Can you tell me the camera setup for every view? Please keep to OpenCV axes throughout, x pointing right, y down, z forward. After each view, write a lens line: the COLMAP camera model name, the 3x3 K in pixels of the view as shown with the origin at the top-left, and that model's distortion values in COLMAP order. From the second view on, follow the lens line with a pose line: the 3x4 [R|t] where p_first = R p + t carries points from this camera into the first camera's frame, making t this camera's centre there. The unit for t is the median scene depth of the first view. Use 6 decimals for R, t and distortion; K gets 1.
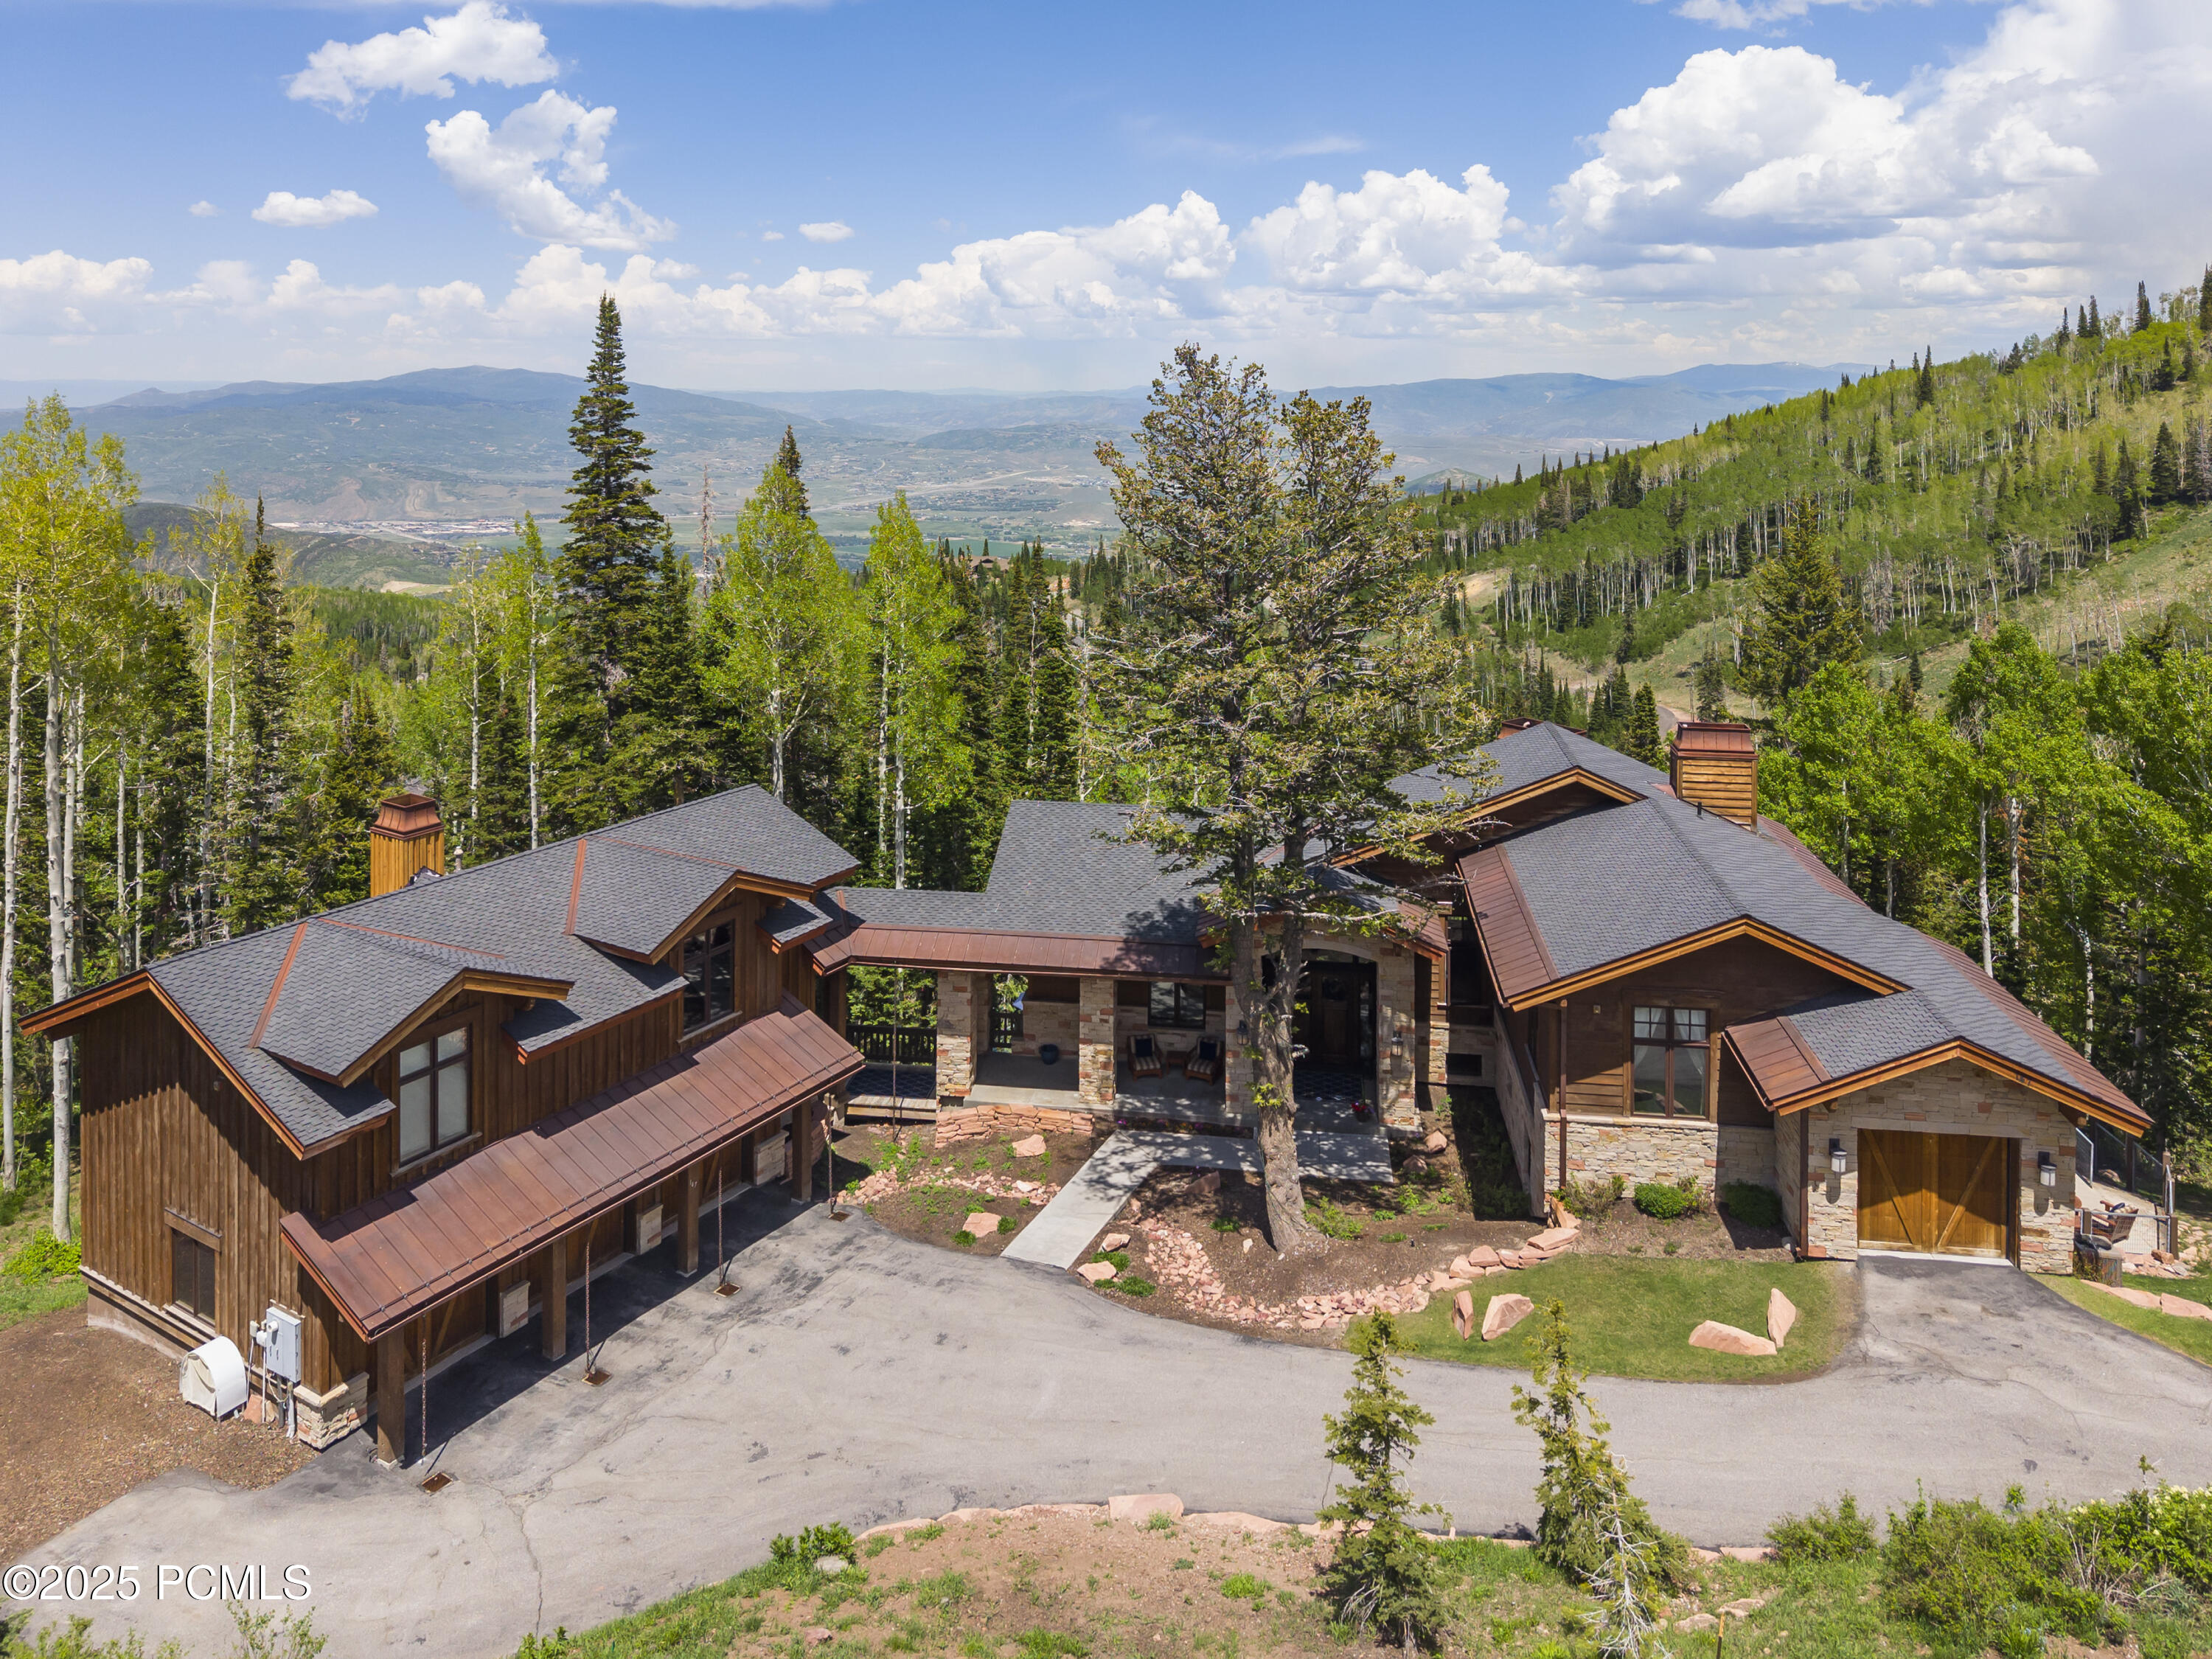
lens RADIAL K [[1541.4, 0, 1101.6], [0, 1541.4, 774.6], [0, 0, 1]] dist [0.030237, -0.030866]
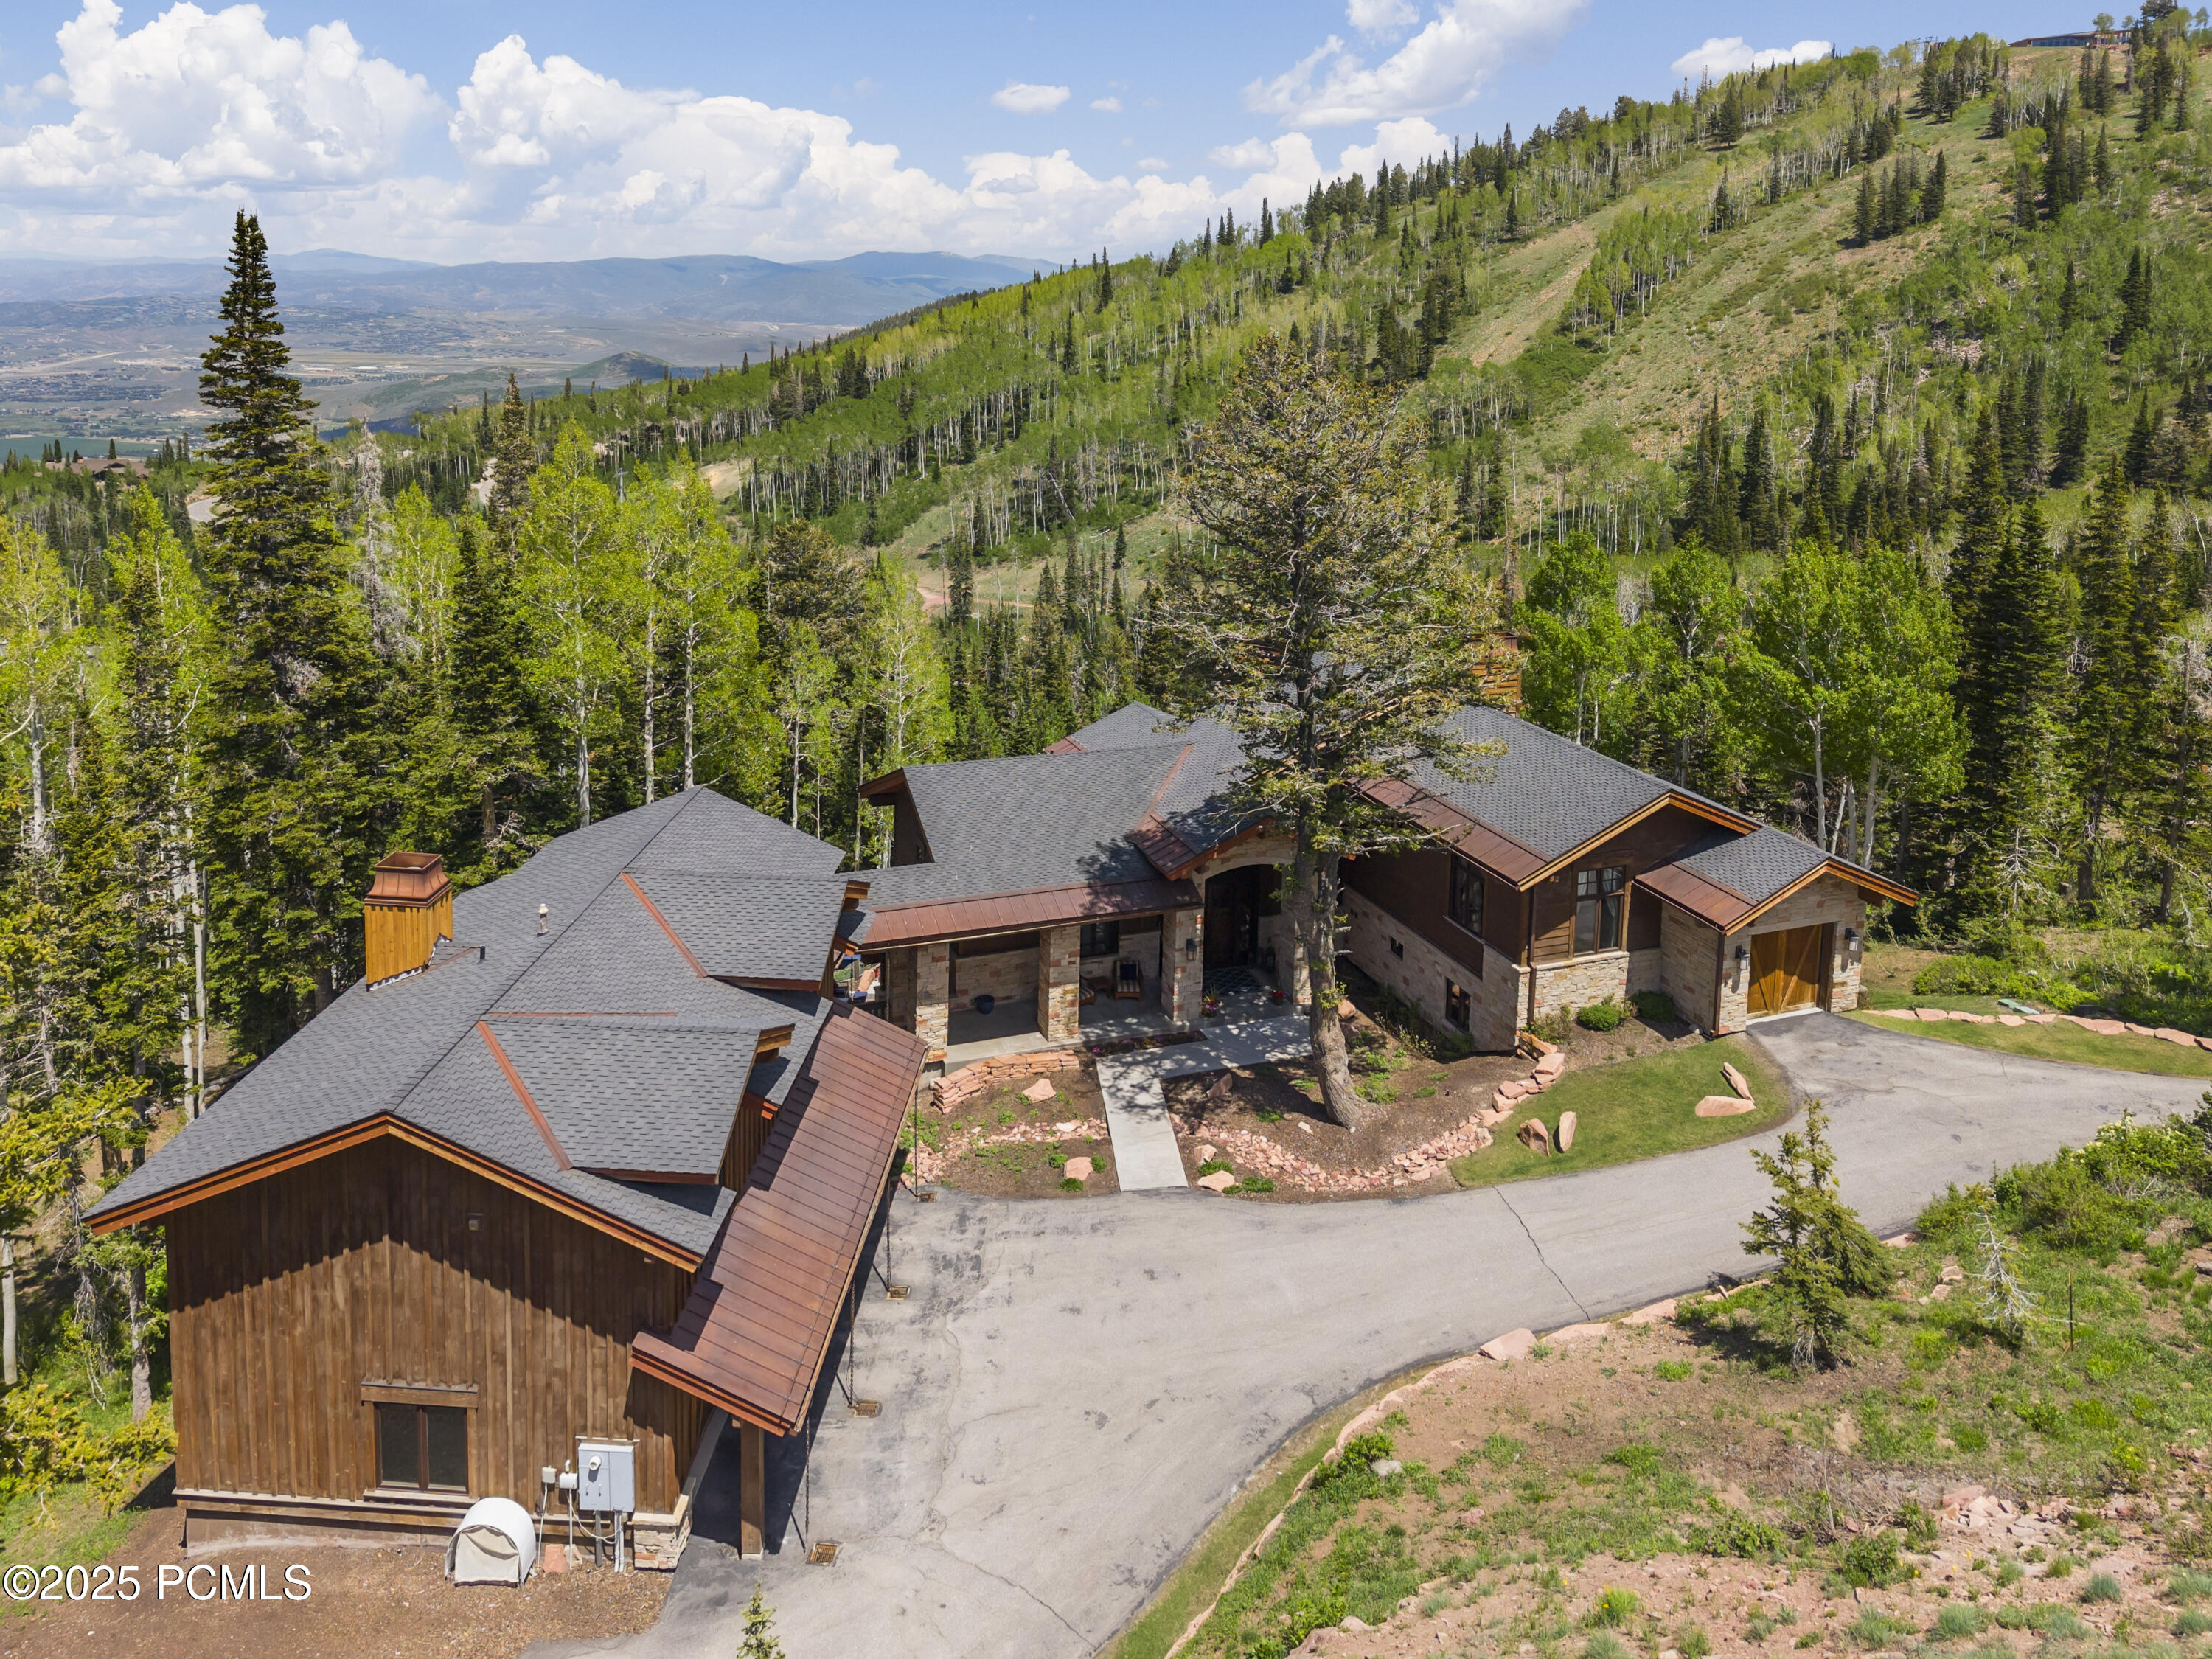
lens RADIAL K [[1492.7, 0, 1106.0], [0, 1492.7, 829.5], [0, 0, 1]] dist [0.065500, -0.100079]
pose [[0.878066, -0.145324, 0.455940, -0.433570], [0.094242, 0.986628, 0.132977, -0.066411], [-0.469168, -0.073794, 0.880021, 0.083695]]
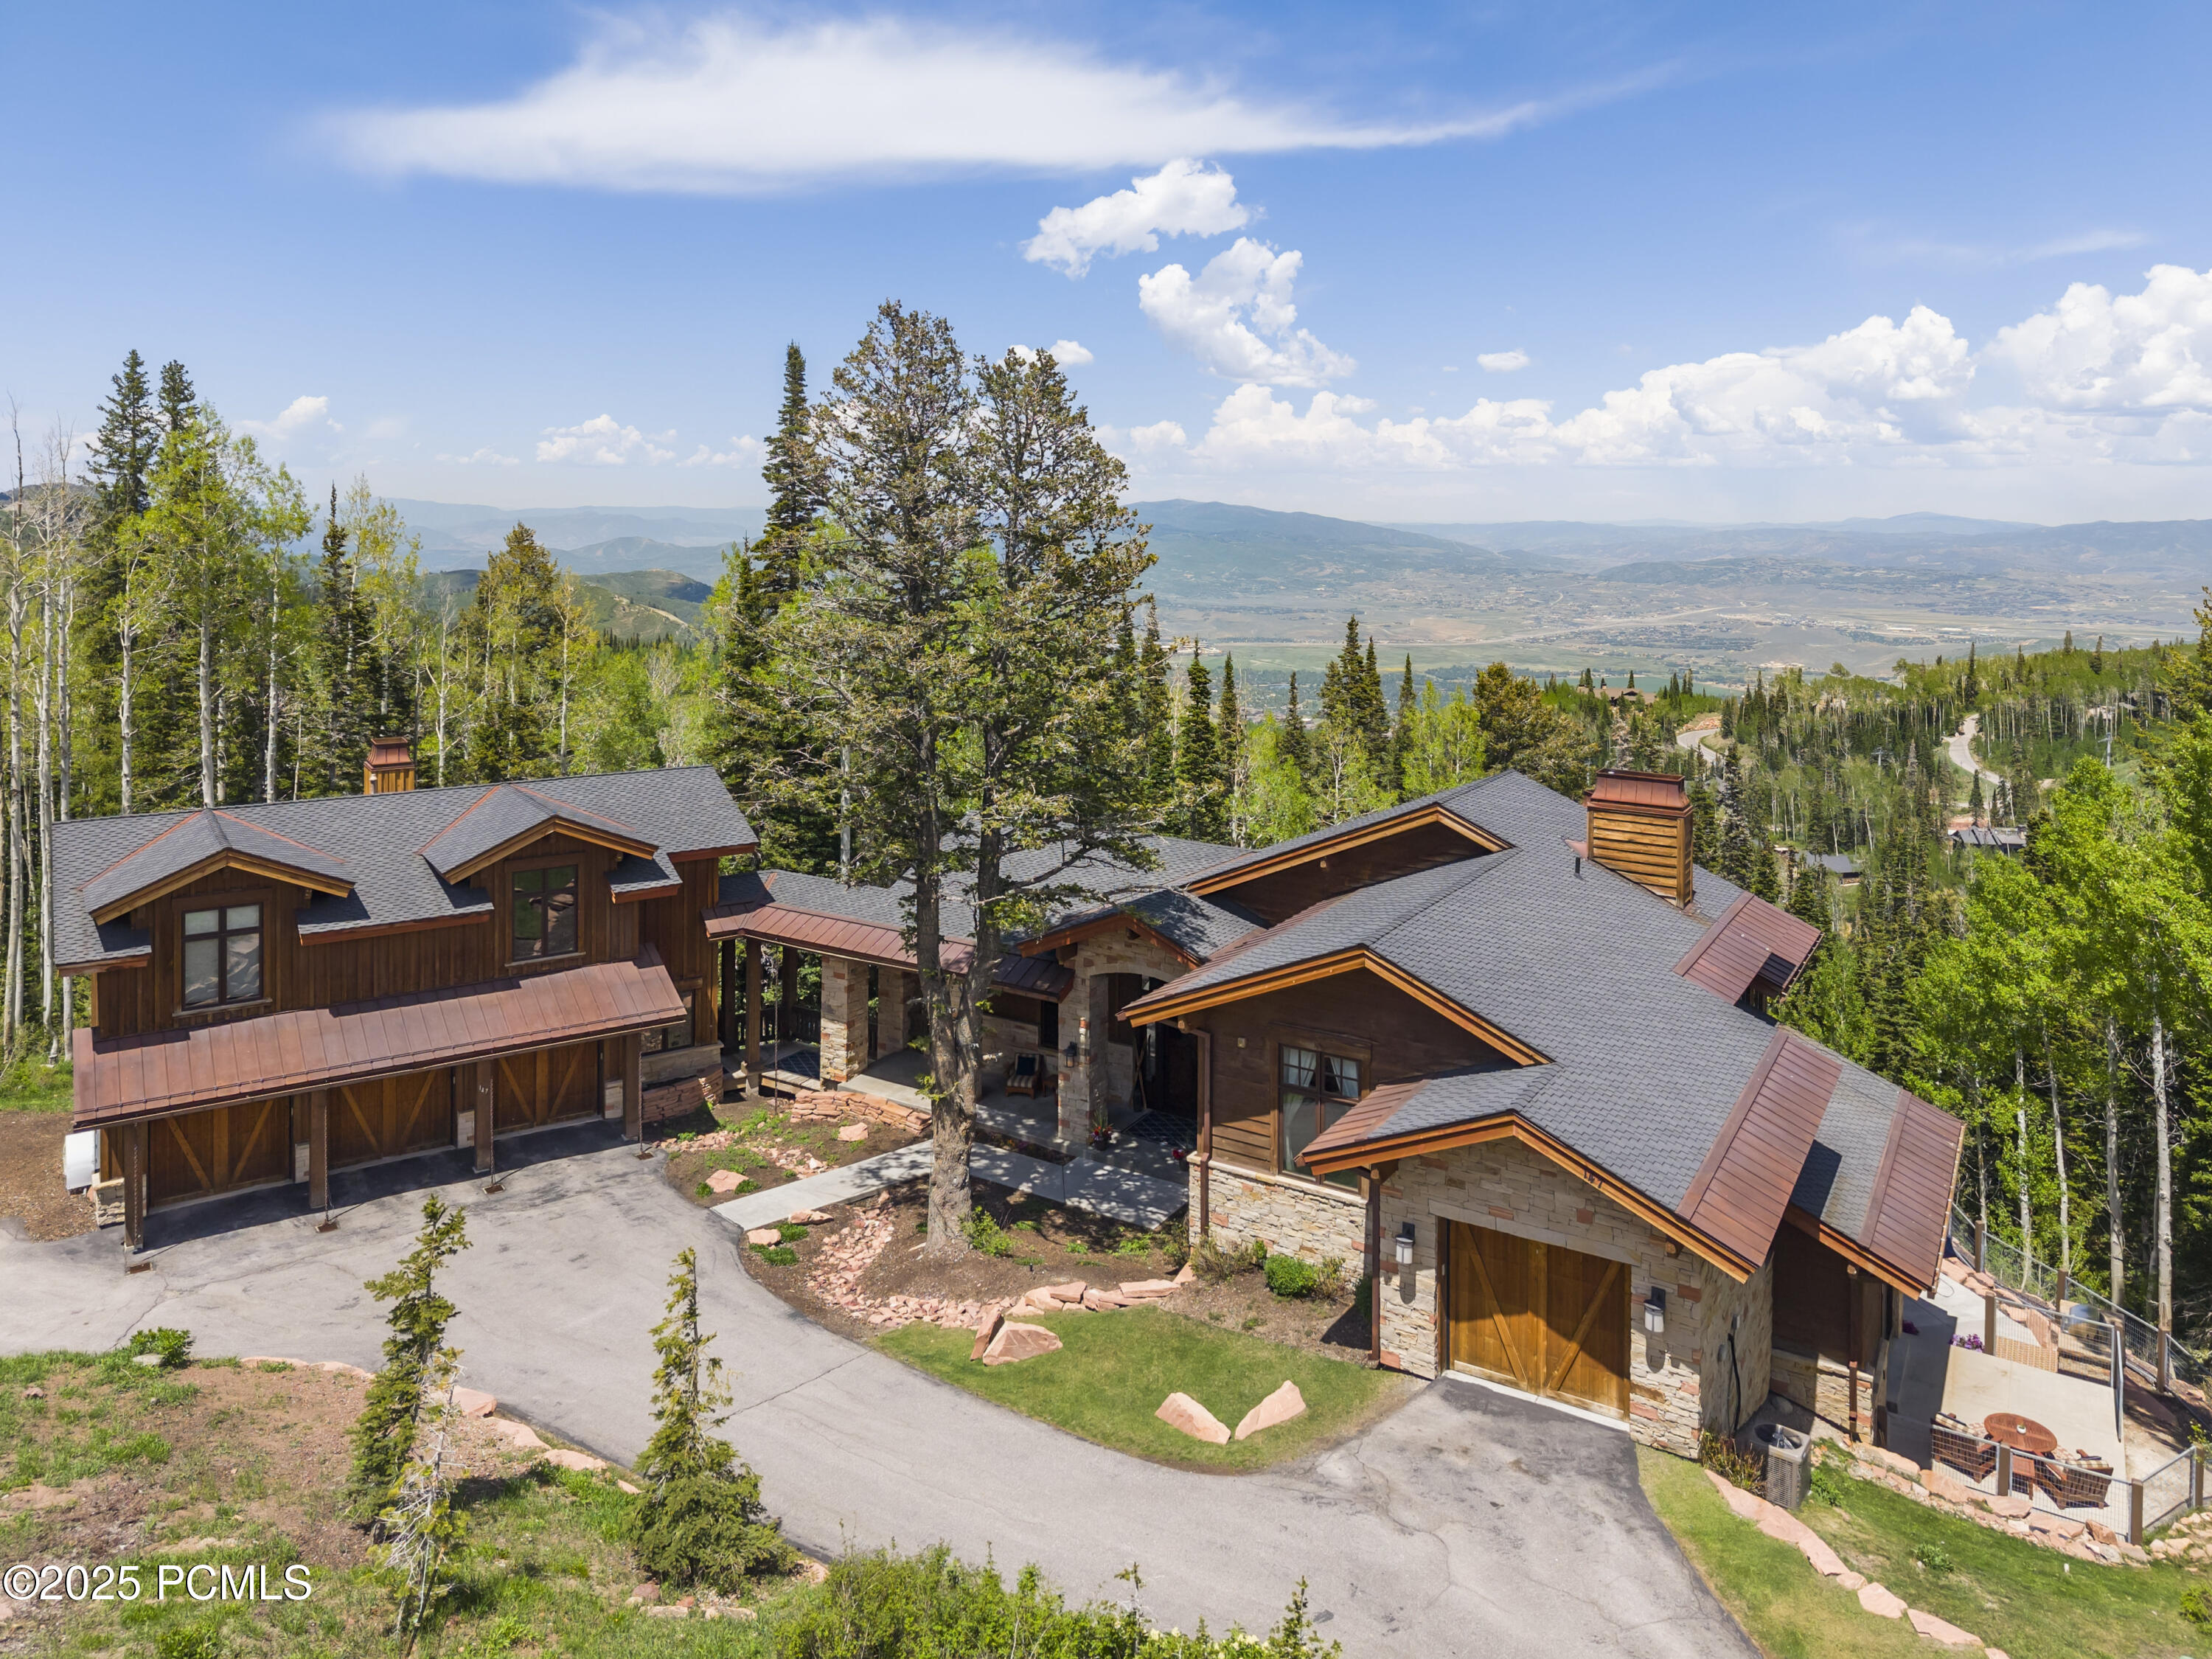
lens RADIAL K [[1511.8, 0, 1098.1], [0, 1511.8, 878.1], [0, 0, 1]] dist [0.025824, -0.022629]
pose [[0.911346, 0.101427, -0.398949, 0.458267], [-0.106400, 0.994276, 0.009723, 0.046546], [0.397651, 0.033587, 0.916922, 0.142942]]
